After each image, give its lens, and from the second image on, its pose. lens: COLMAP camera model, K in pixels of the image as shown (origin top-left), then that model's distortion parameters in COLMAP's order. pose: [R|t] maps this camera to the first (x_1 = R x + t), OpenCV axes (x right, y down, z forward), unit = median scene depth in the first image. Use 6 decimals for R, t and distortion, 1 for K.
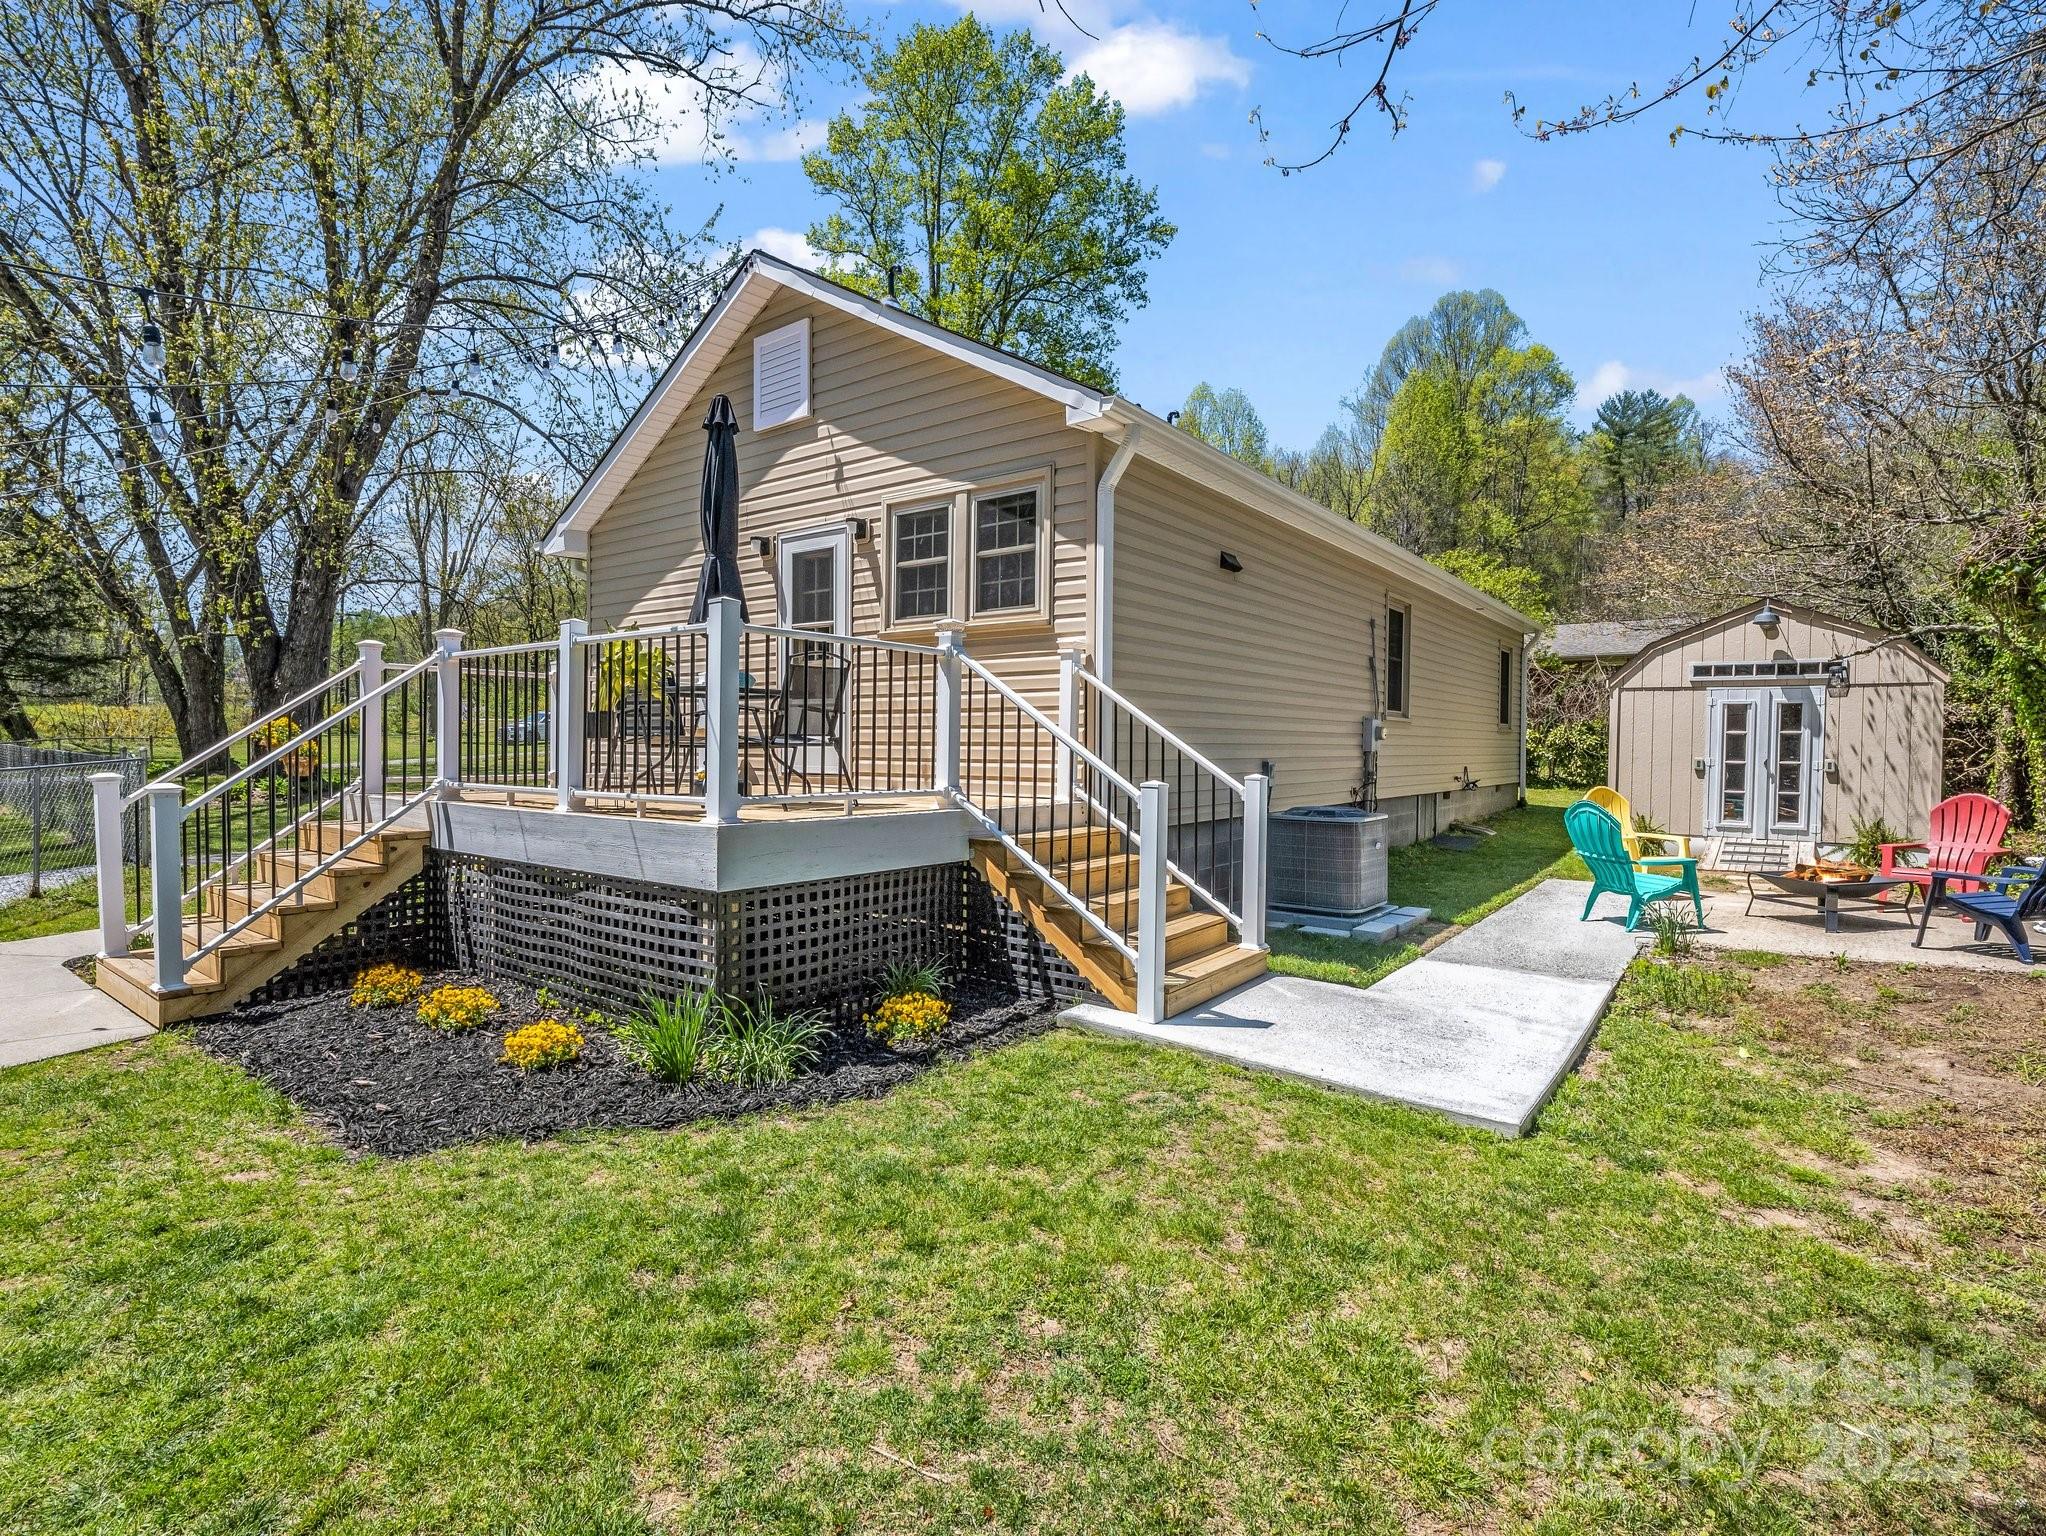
lens RADIAL K [[1049.9, 0, 1017.5], [0, 1049.9, 757.2], [0, 0, 1]] dist [0.000942, -0.000137]
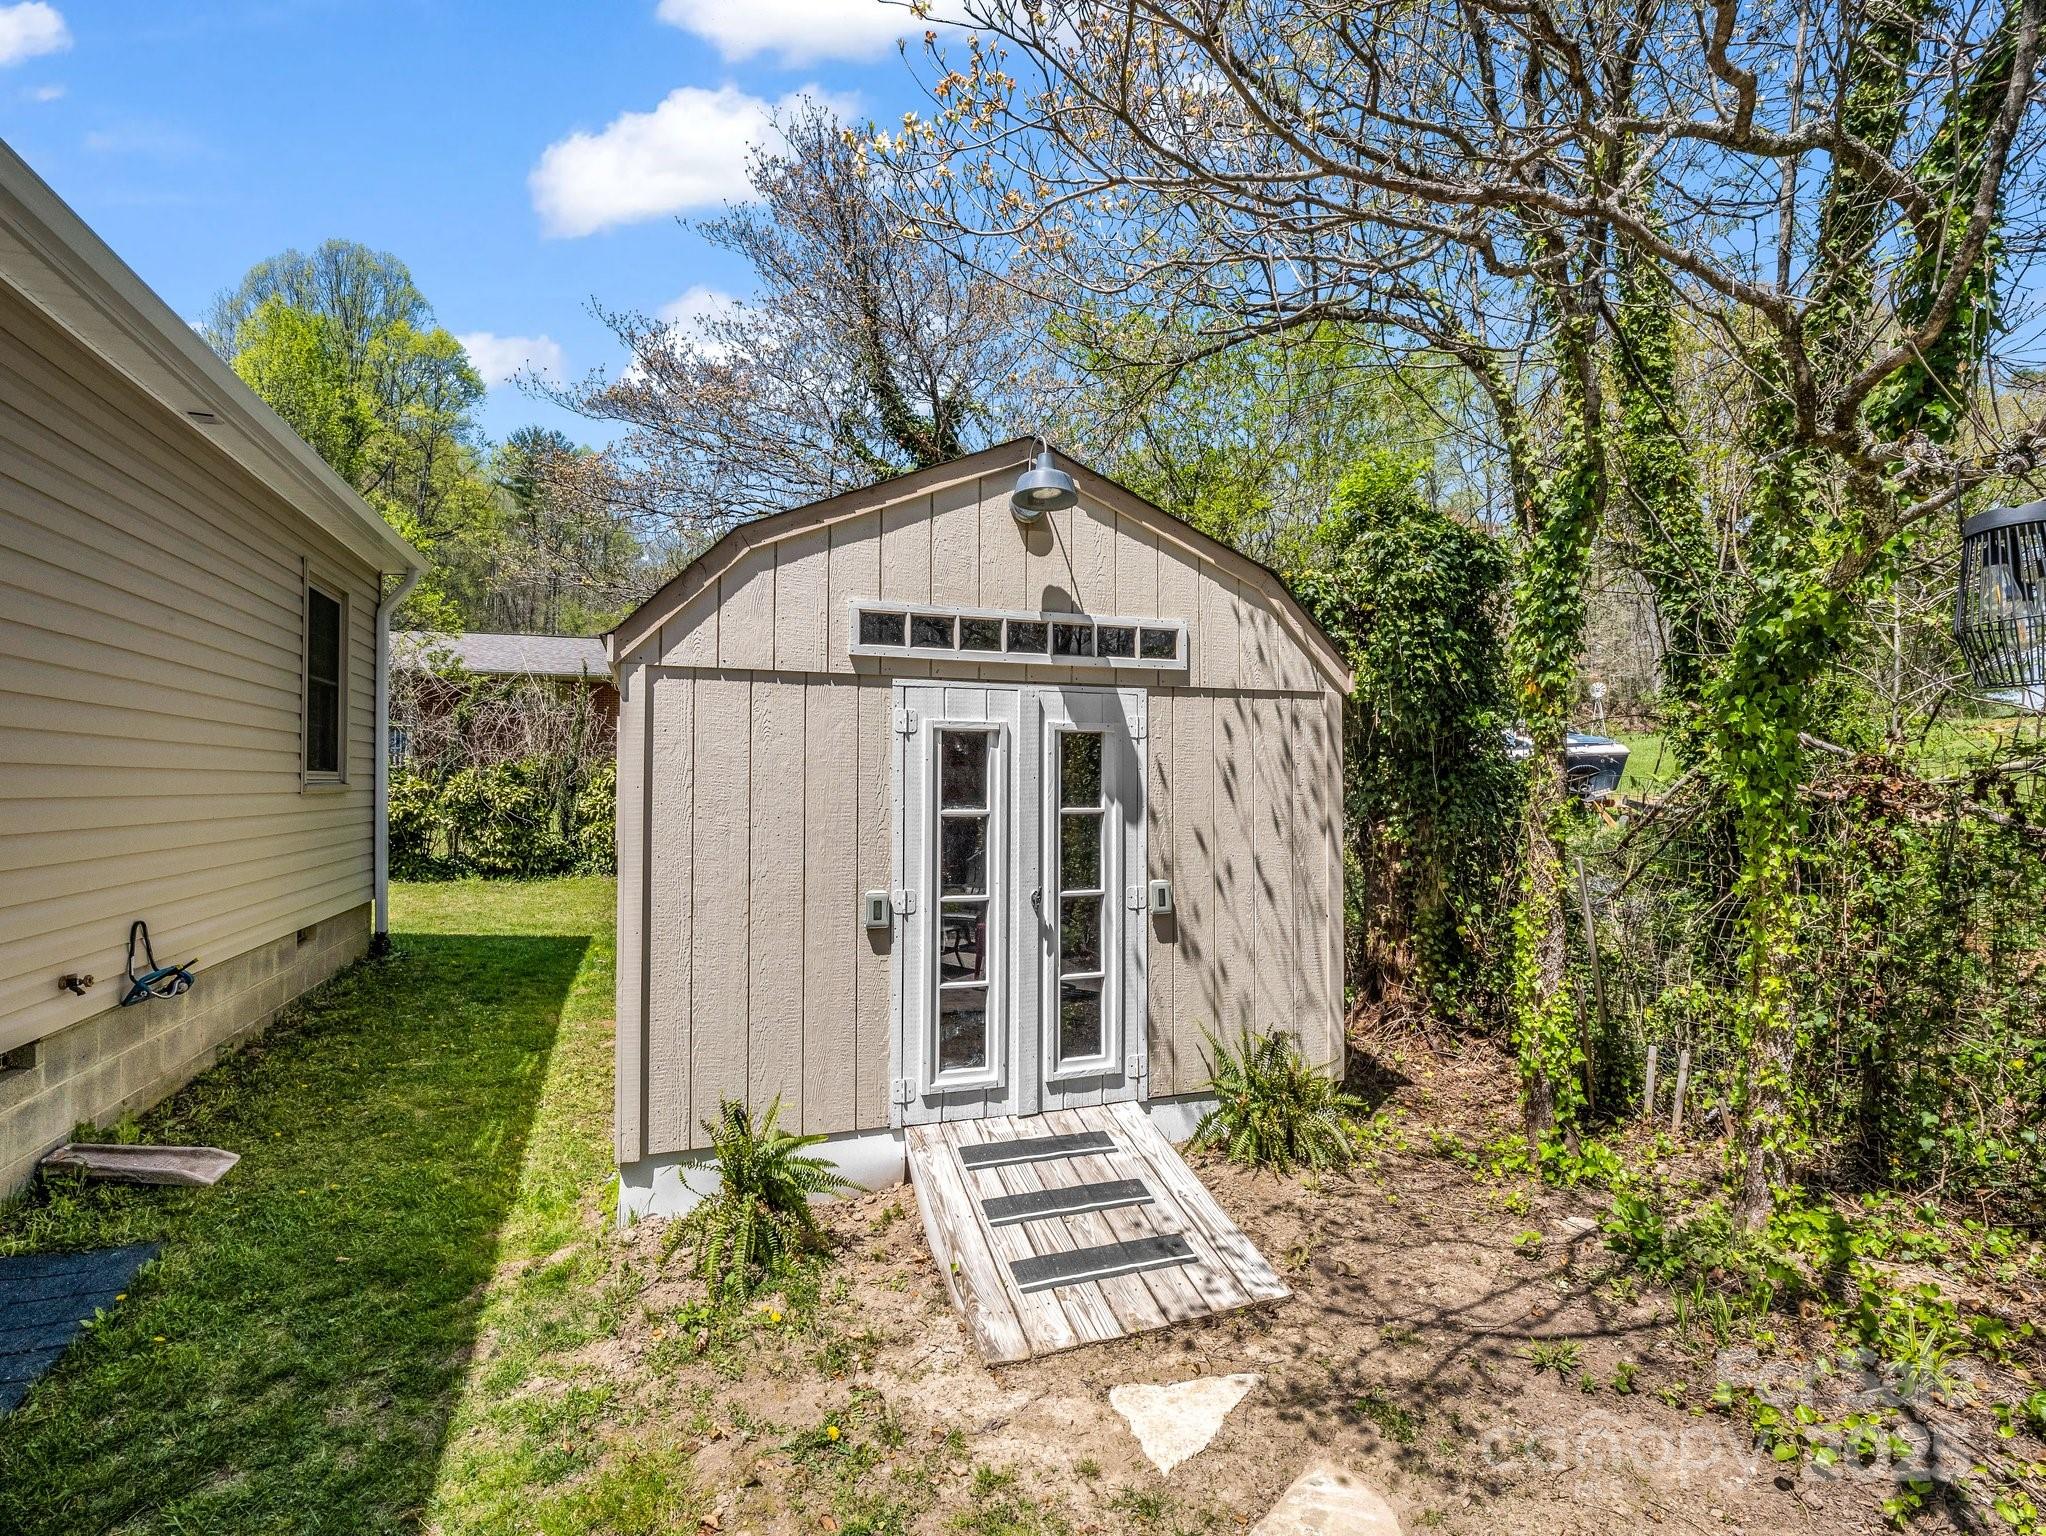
lens RADIAL K [[978.8, 0, 1017.6], [0, 978.8, 761.5], [0, 0, 1]] dist [-0.026755, -0.000236]
pose [[0.550891, 0.005631, 0.834558, 0.424780], [0.018049, 0.999663, -0.018659, -0.034014], [-0.834382, 0.025342, 0.550604, 0.806790]]
